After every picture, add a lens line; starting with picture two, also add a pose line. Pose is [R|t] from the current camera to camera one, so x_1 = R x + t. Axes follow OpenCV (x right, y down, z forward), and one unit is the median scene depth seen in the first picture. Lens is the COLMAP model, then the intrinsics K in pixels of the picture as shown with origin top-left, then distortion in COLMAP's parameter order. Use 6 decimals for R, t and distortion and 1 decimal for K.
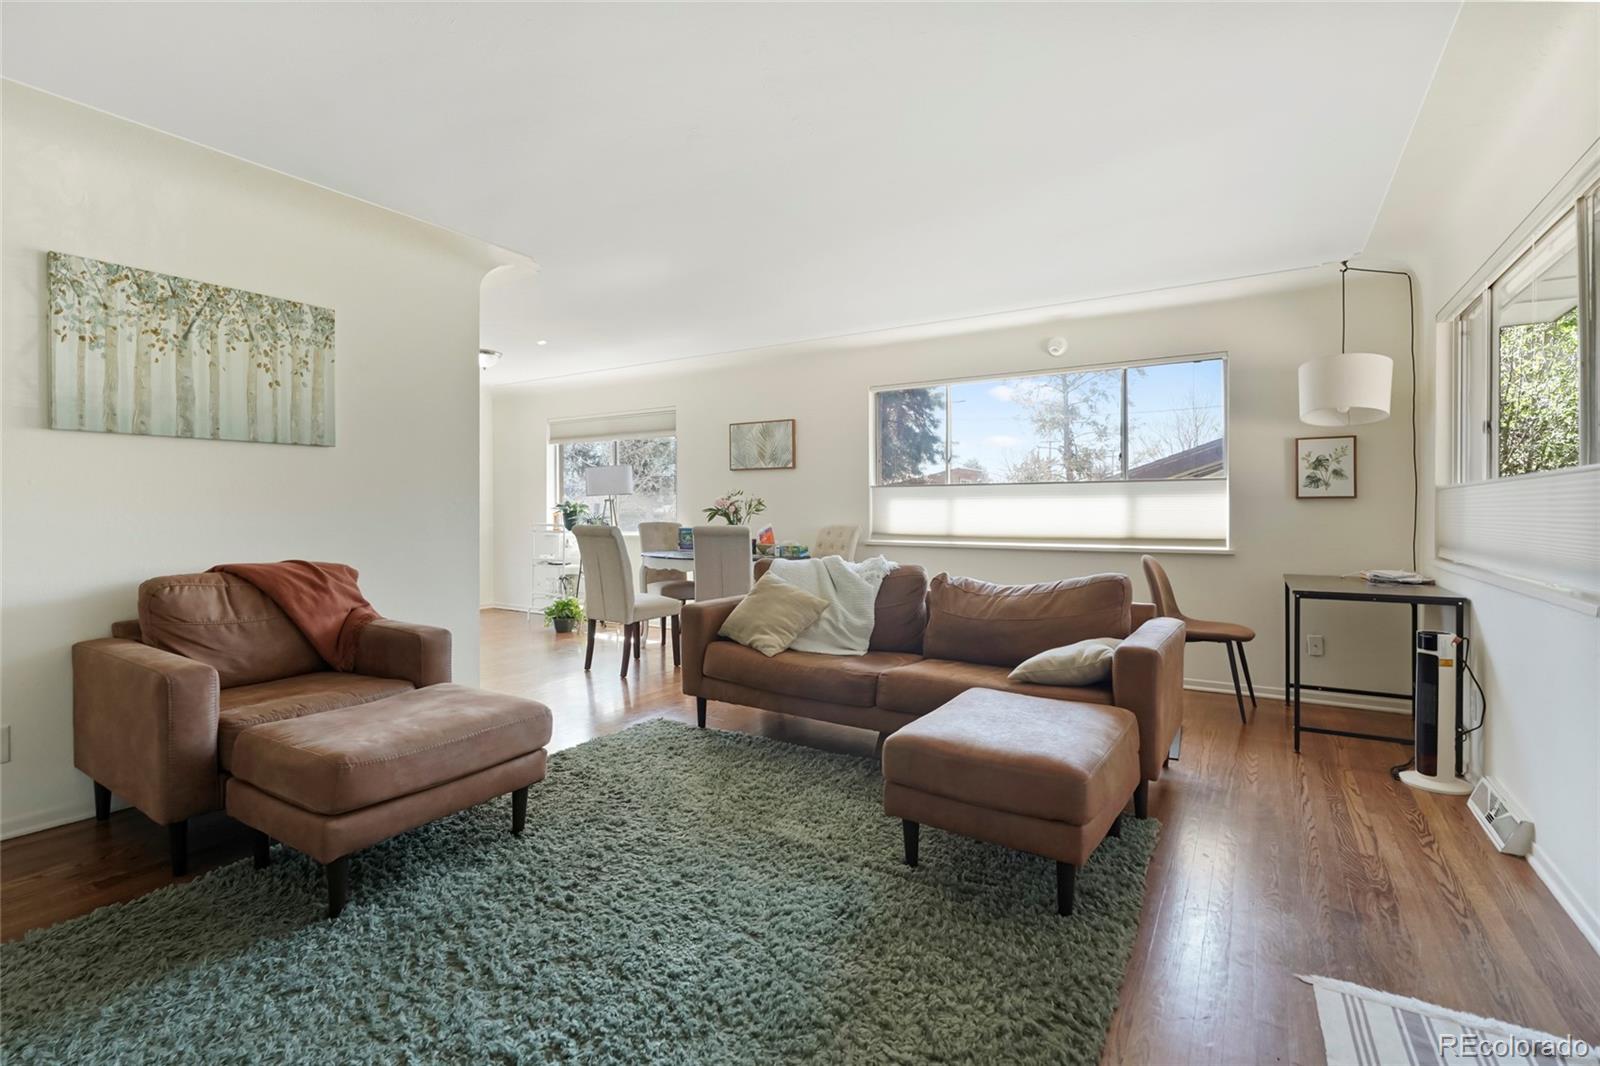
lens RADIAL K [[741.6, 0, 797.2], [0, 741.6, 511.8], [0, 0, 1]] dist [-0.017325, 0.000117]
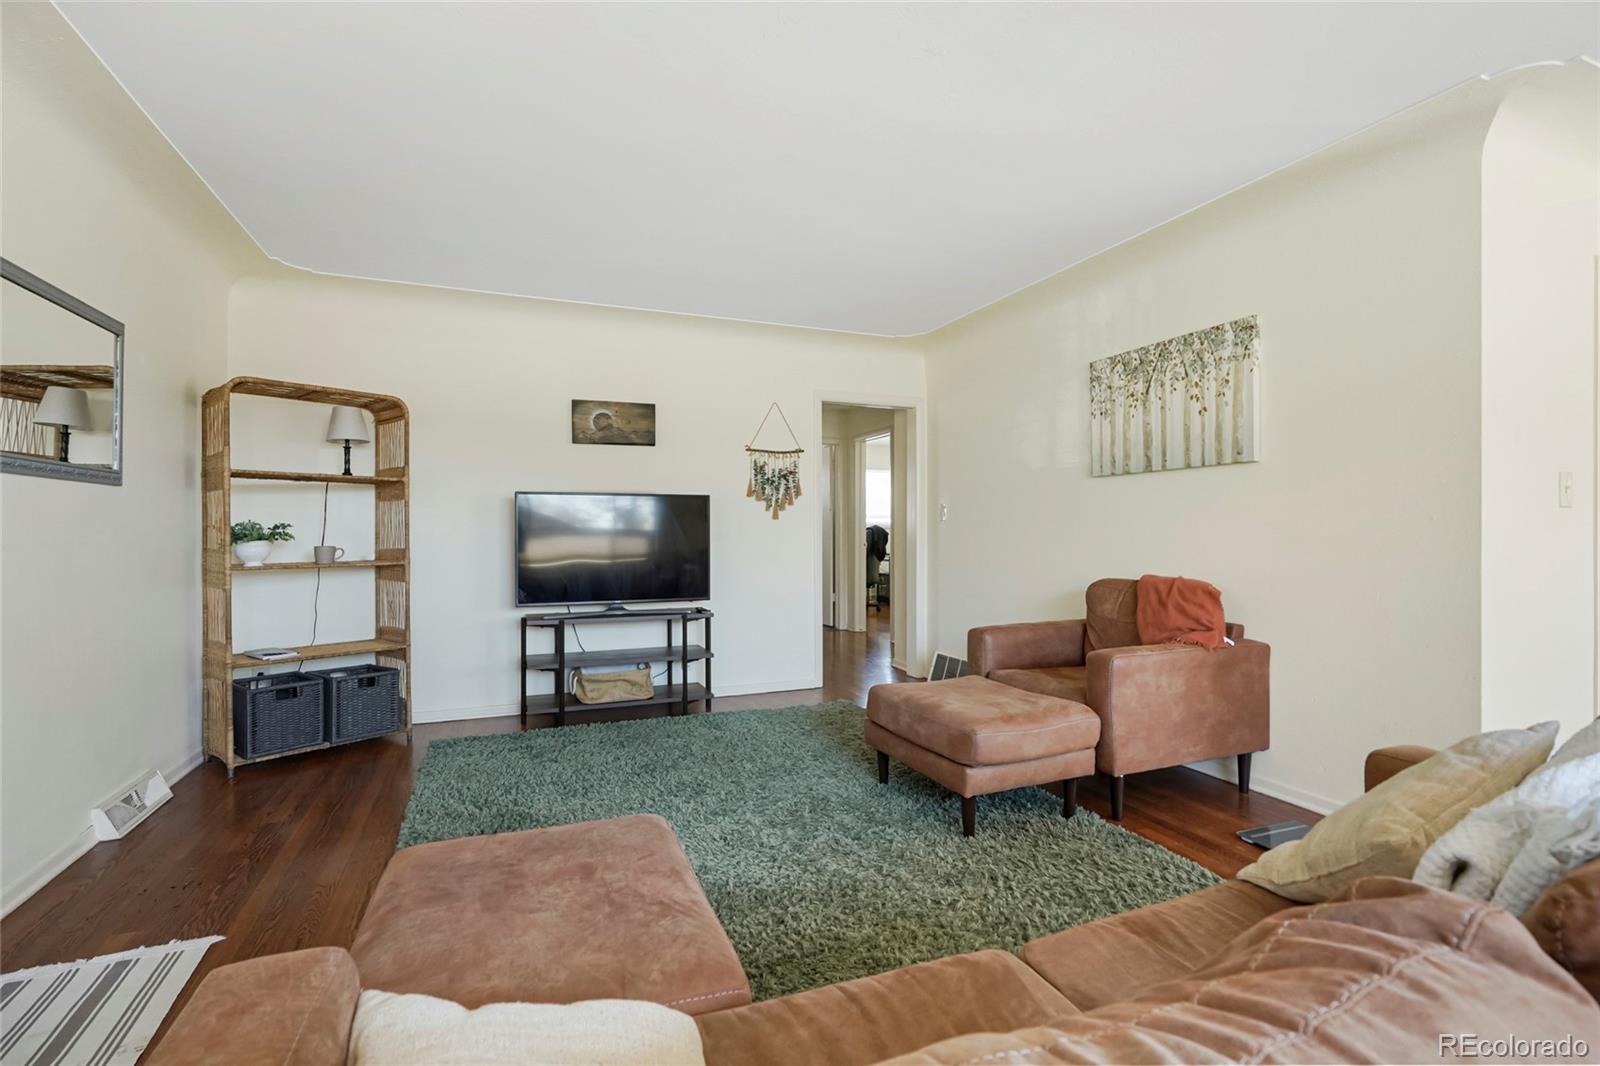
lens RADIAL K [[741.6, 0, 797.2], [0, 741.6, 511.8], [0, 0, 1]] dist [-0.017325, 0.000117]
pose [[-0.578440, -0.025020, -0.815341, 0.503210], [-0.003610, 0.999598, -0.028113, 0.004168], [0.815717, -0.013318, -0.578298, 1.158939]]
